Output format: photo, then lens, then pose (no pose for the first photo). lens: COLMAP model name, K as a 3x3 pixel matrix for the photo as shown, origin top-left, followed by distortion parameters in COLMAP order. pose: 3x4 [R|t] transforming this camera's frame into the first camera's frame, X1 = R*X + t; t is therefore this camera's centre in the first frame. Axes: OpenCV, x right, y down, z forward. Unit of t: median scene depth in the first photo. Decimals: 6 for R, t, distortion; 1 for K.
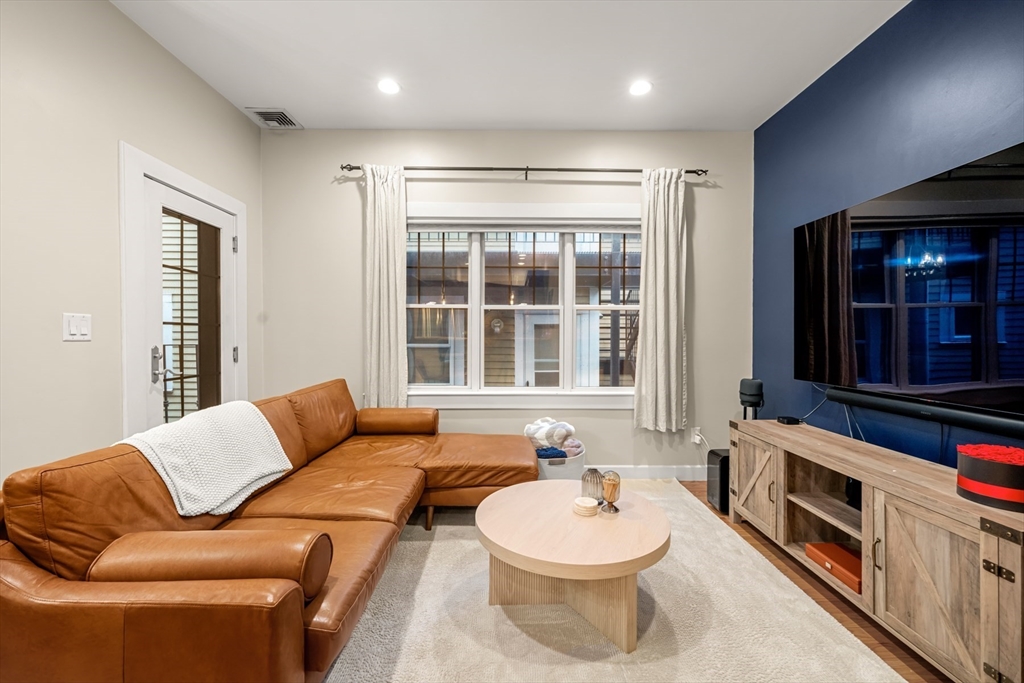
lens RADIAL K [[410.4, 0, 514.1], [0, 410.4, 347.0], [0, 0, 1]] dist [-0.002233, -0.000287]
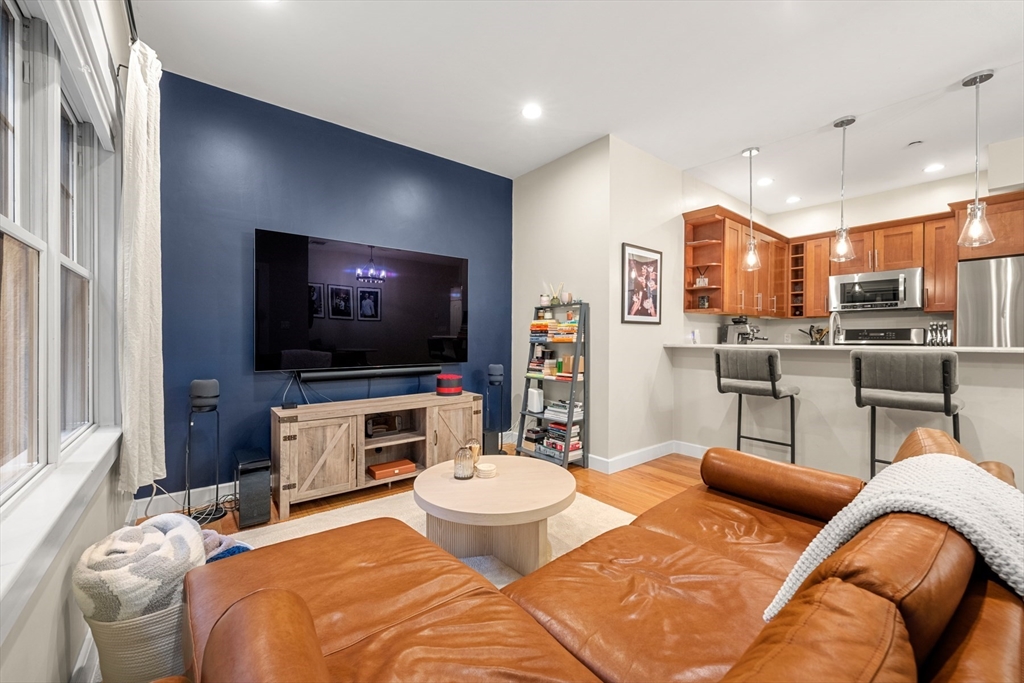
lens RADIAL K [[402.5, 0, 512.0], [0, 402.5, 341.5], [0, 0, 1]] dist [-0.001521, -0.000327]
pose [[-0.612278, -0.011803, 0.790554, -0.502851], [0.018118, 0.999417, 0.028953, -0.015529], [-0.790435, 0.032050, -0.611707, 1.031365]]
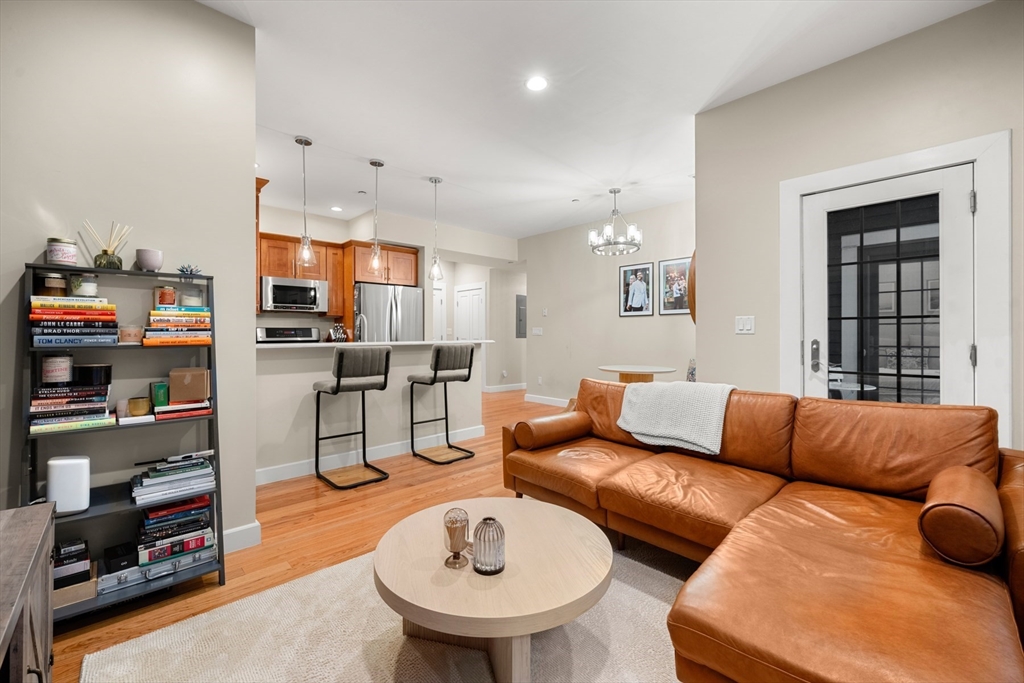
lens RADIAL K [[423.2, 0, 511.5], [0, 423.2, 336.5], [0, 0, 1]] dist [0.000546, -0.000004]
pose [[-0.738534, 0.000441, -0.674216, 0.424460], [-0.019412, 0.999571, 0.021918, -0.015343], [0.673936, 0.029275, -0.738209, 1.019142]]
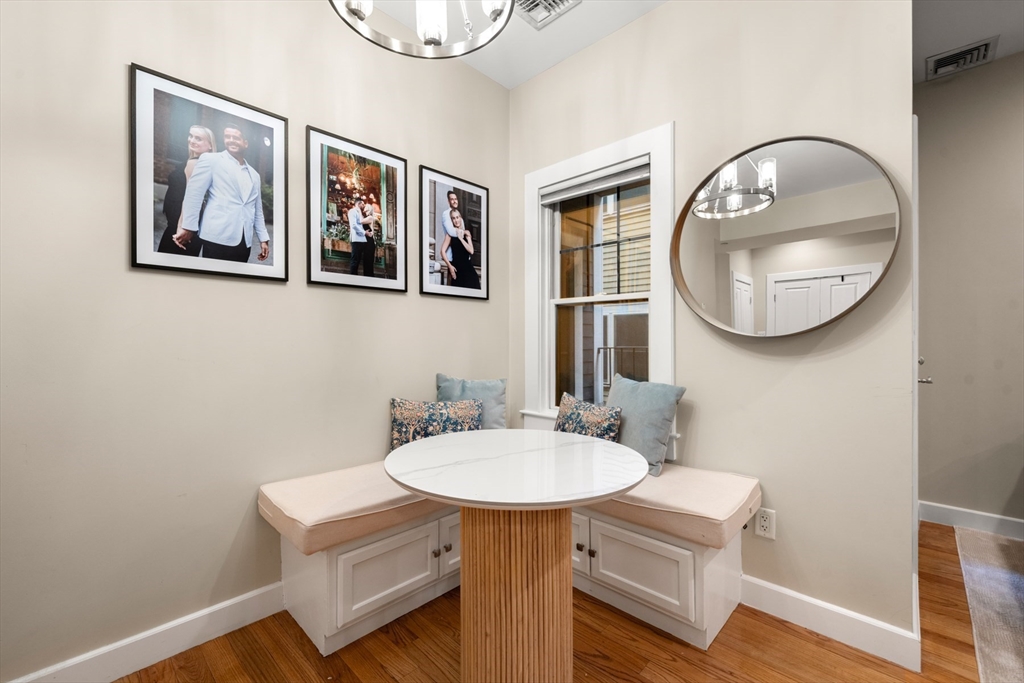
lens RADIAL K [[422.0, 0, 507.5], [0, 422.0, 346.4], [0, 0, 1]] dist [-0.001441, -0.000325]
pose [[0.705528, 0.009058, -0.708624, -0.669914], [-0.020630, 0.999757, -0.007761, 0.014210], [0.708381, 0.020094, 0.705544, -0.183982]]
